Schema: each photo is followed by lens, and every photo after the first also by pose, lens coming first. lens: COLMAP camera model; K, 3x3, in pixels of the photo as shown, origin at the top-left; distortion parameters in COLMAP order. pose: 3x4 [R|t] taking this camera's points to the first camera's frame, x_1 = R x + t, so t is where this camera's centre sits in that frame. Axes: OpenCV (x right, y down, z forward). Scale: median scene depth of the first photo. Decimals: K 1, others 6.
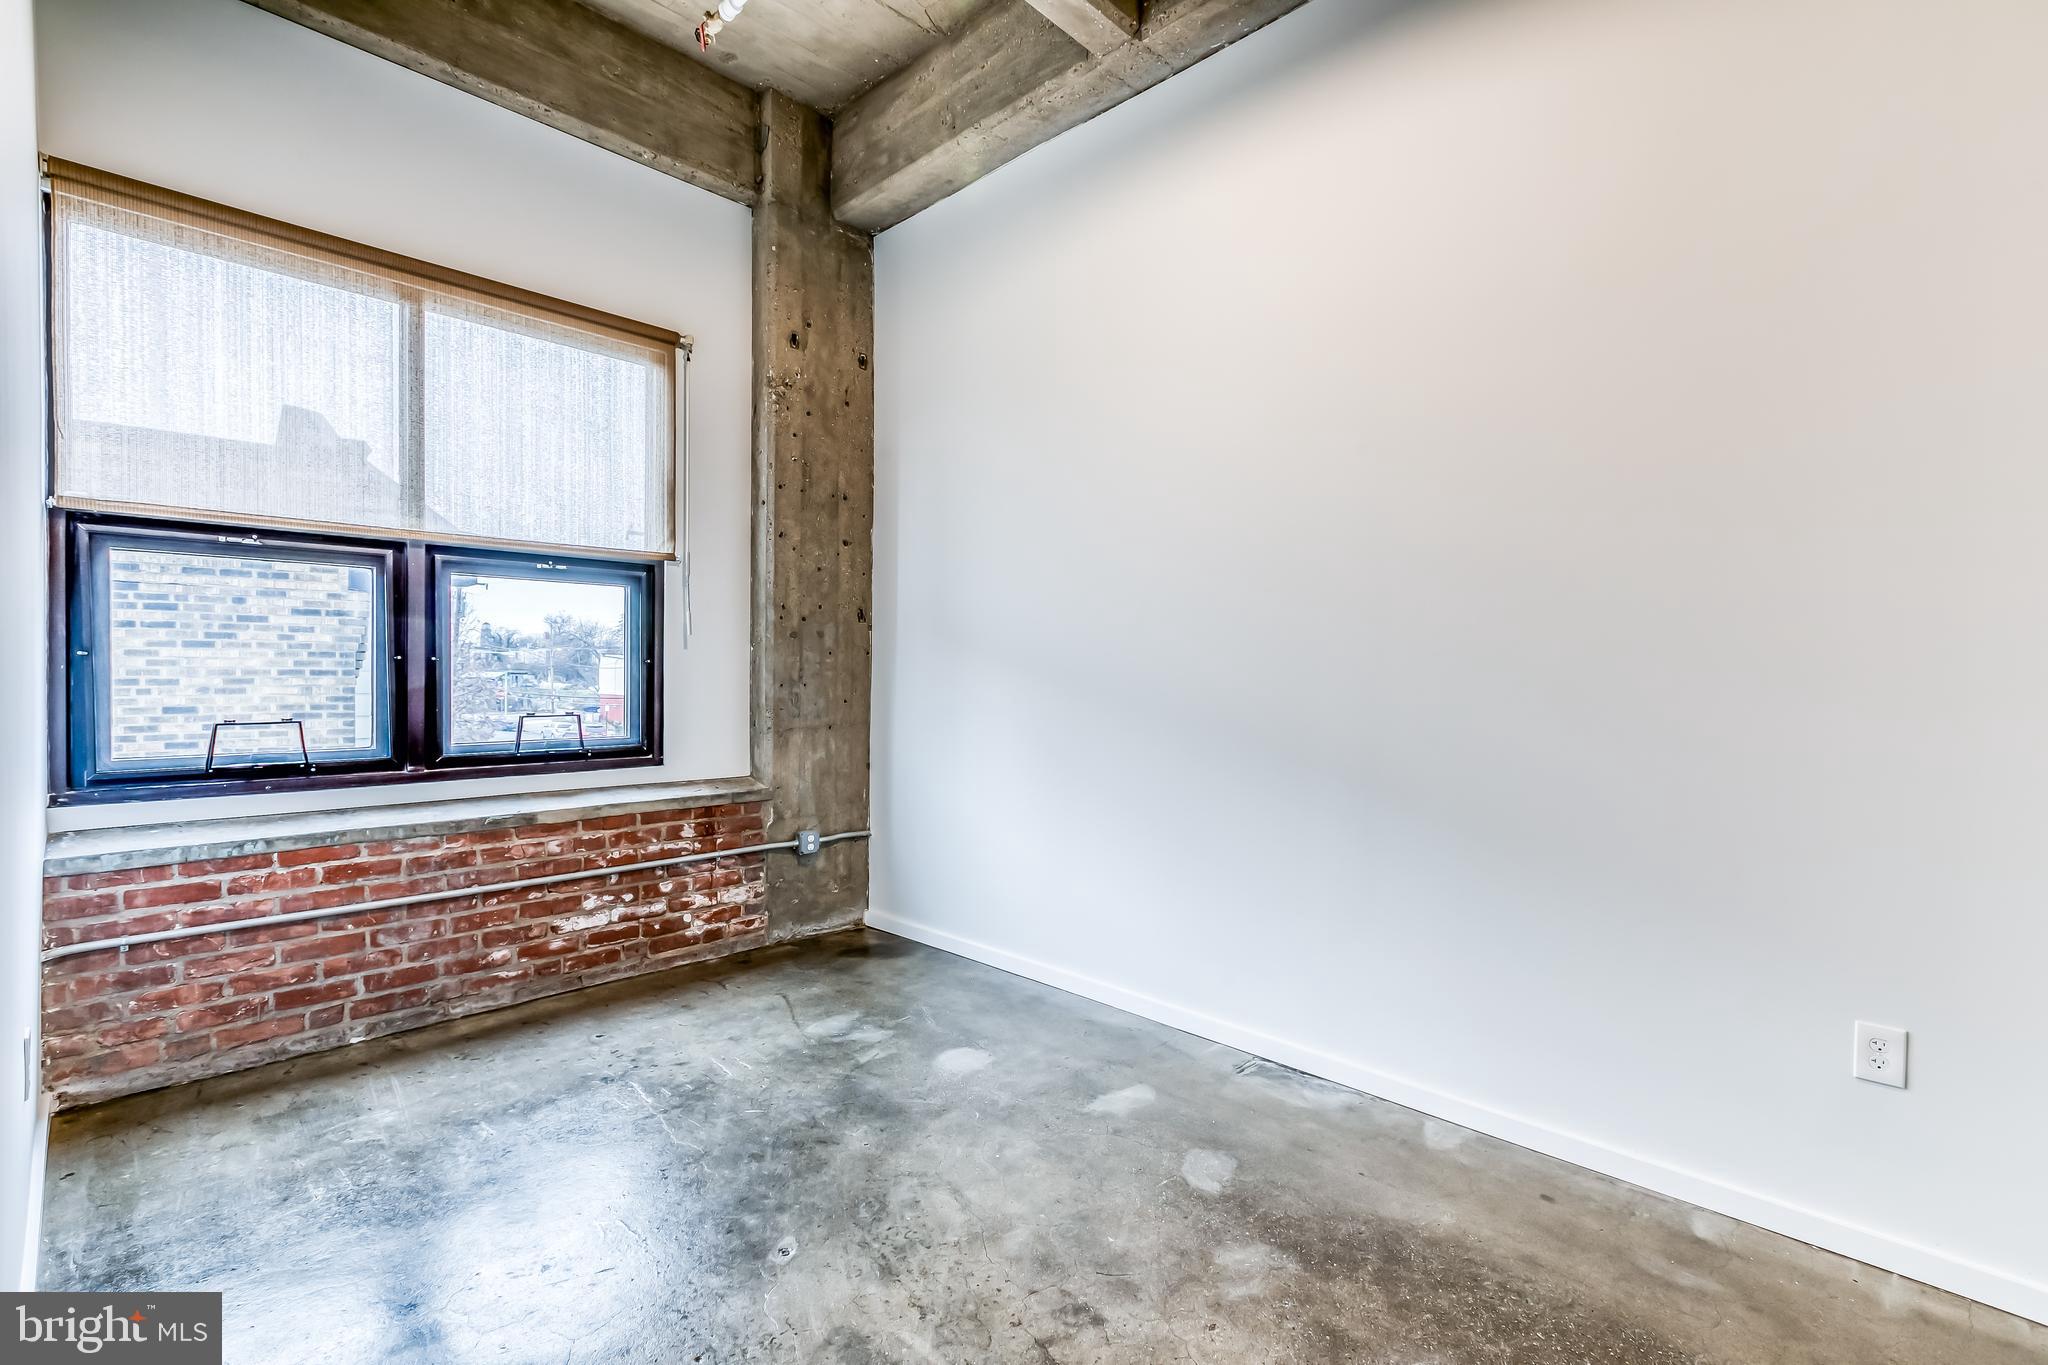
lens RADIAL K [[906.3, 0, 1018.7], [0, 906.3, 693.7], [0, 0, 1]] dist [-0.000408, 0.000264]
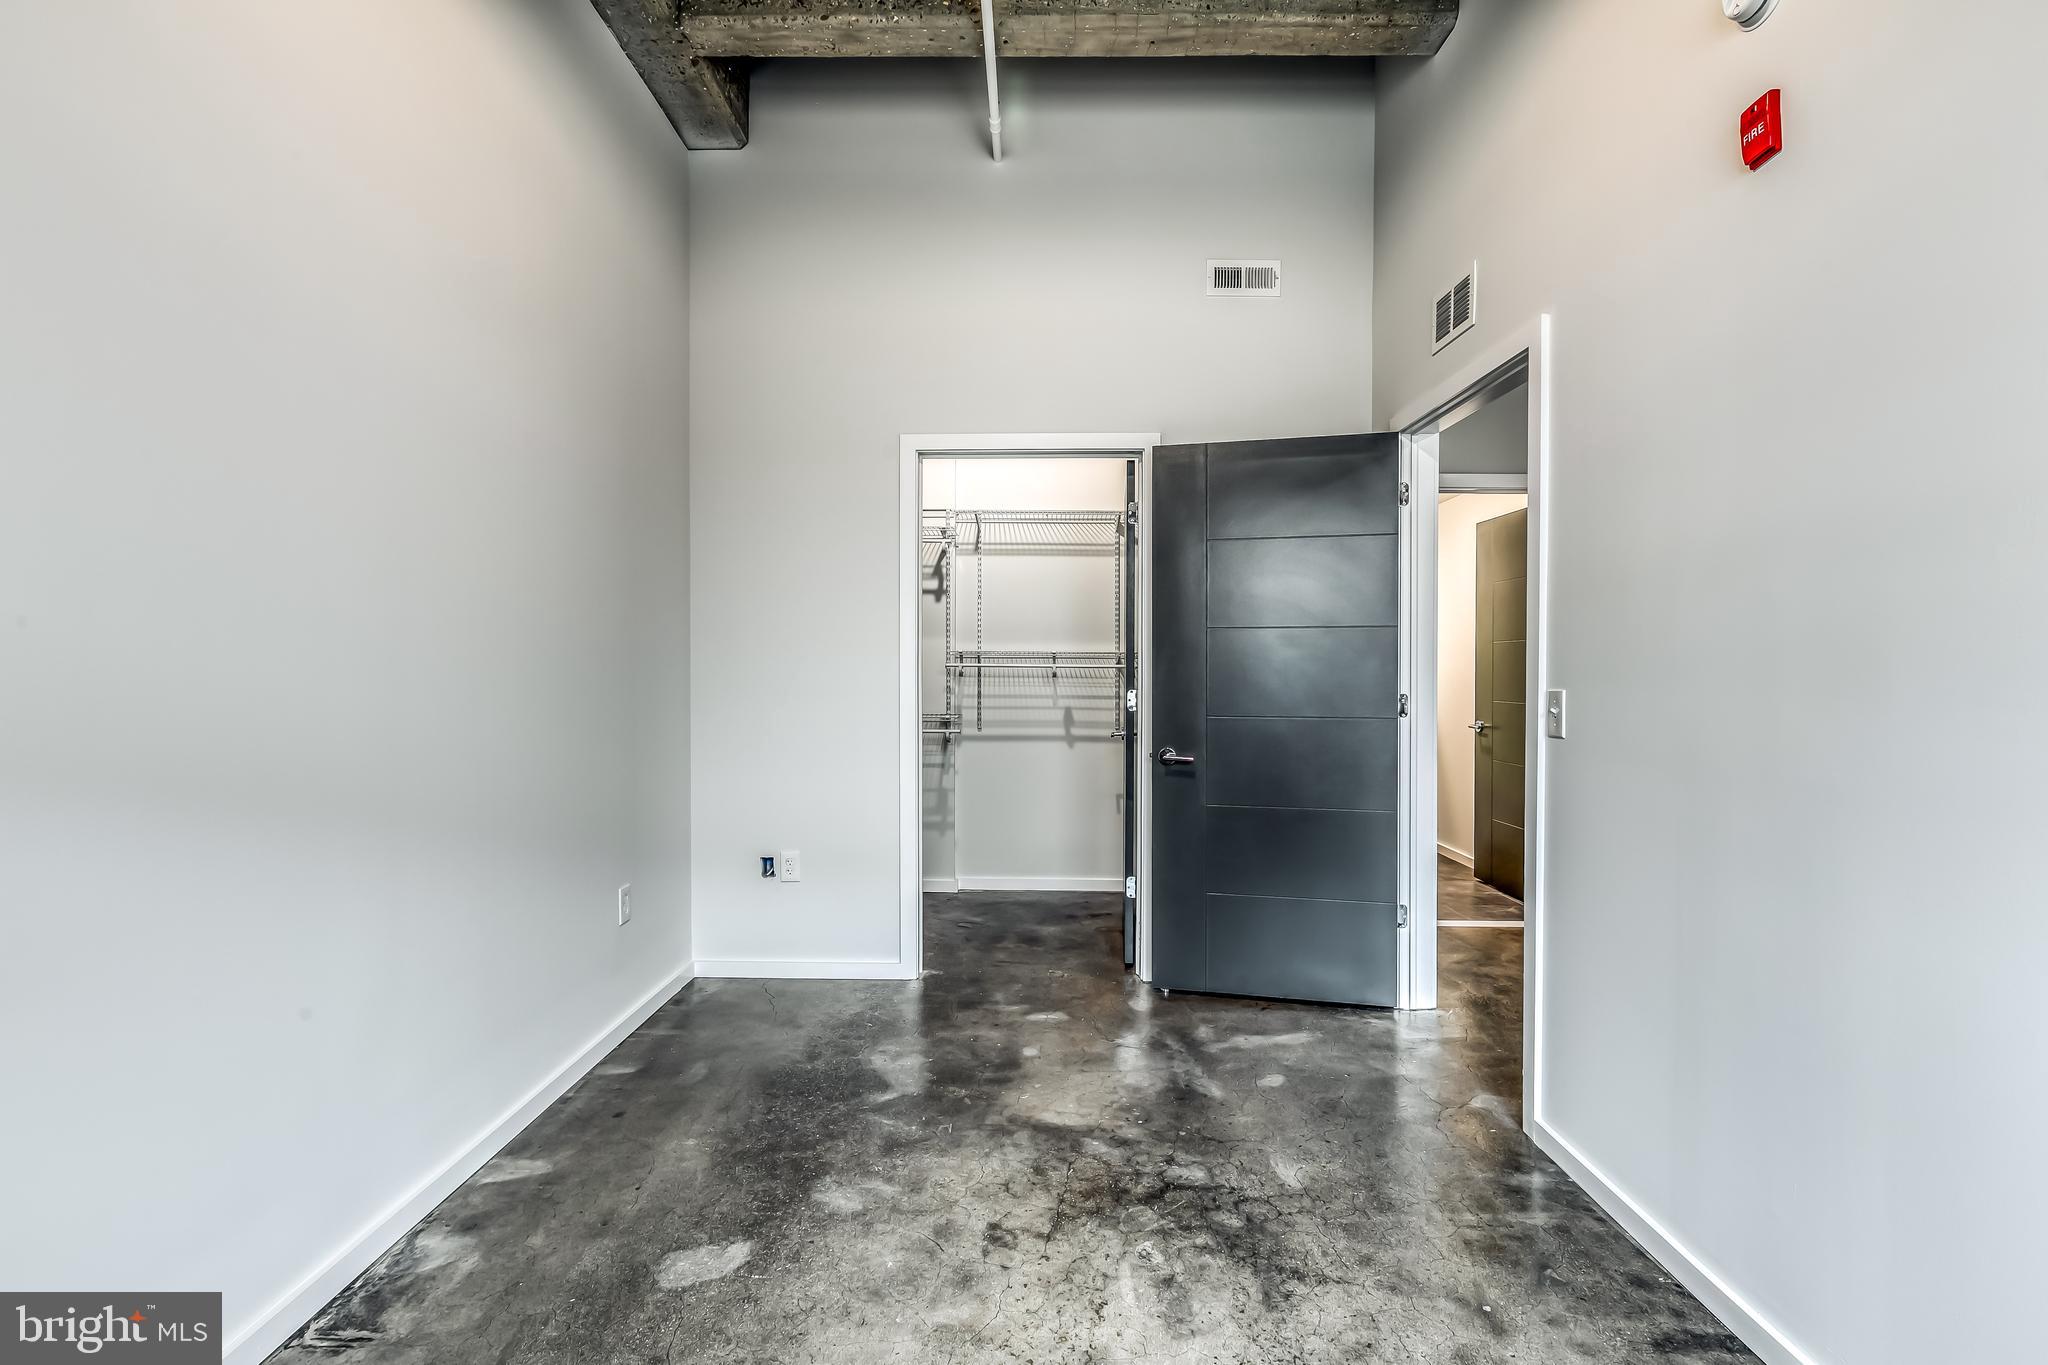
lens RADIAL K [[923.5, 0, 1020.7], [0, 923.5, 672.3], [0, 0, 1]] dist [-0.000990, -0.000621]
pose [[-0.682436, -0.014526, 0.730801, -0.396772], [0.009214, 0.999552, 0.028472, -0.029435], [-0.730888, 0.026164, -0.681996, 0.879286]]
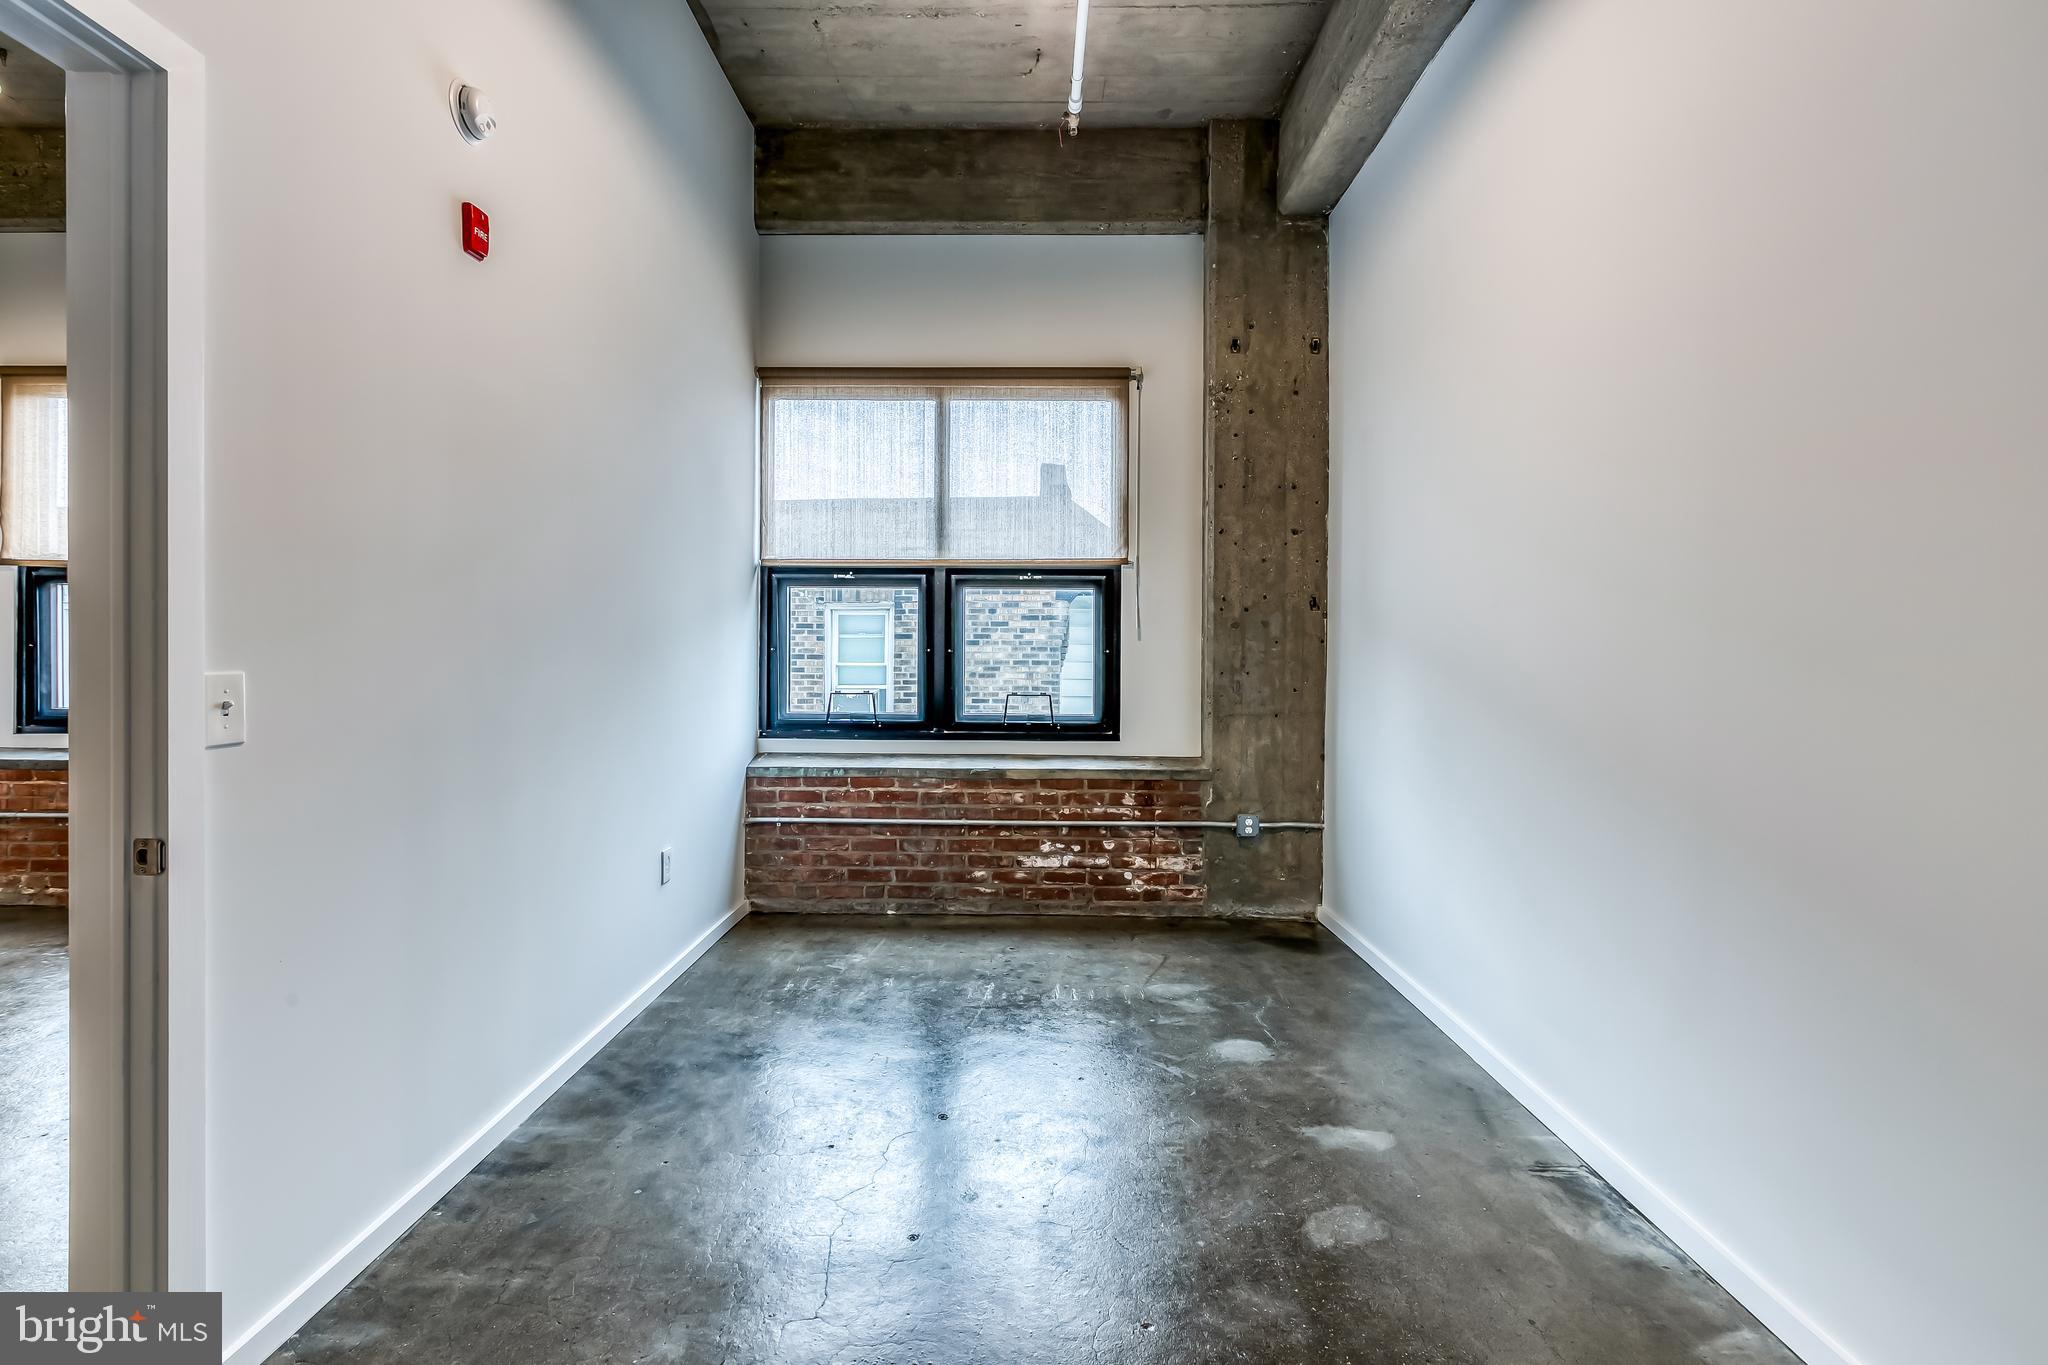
lens RADIAL K [[923.5, 0, 1020.7], [0, 923.5, 672.3], [0, 0, 1]] dist [-0.000990, -0.000621]
pose [[0.689971, 0.007495, -0.723798, 0.411391], [-0.018509, 0.999802, -0.007291, 0.002015], [0.723600, 0.018427, 0.689974, 0.099444]]
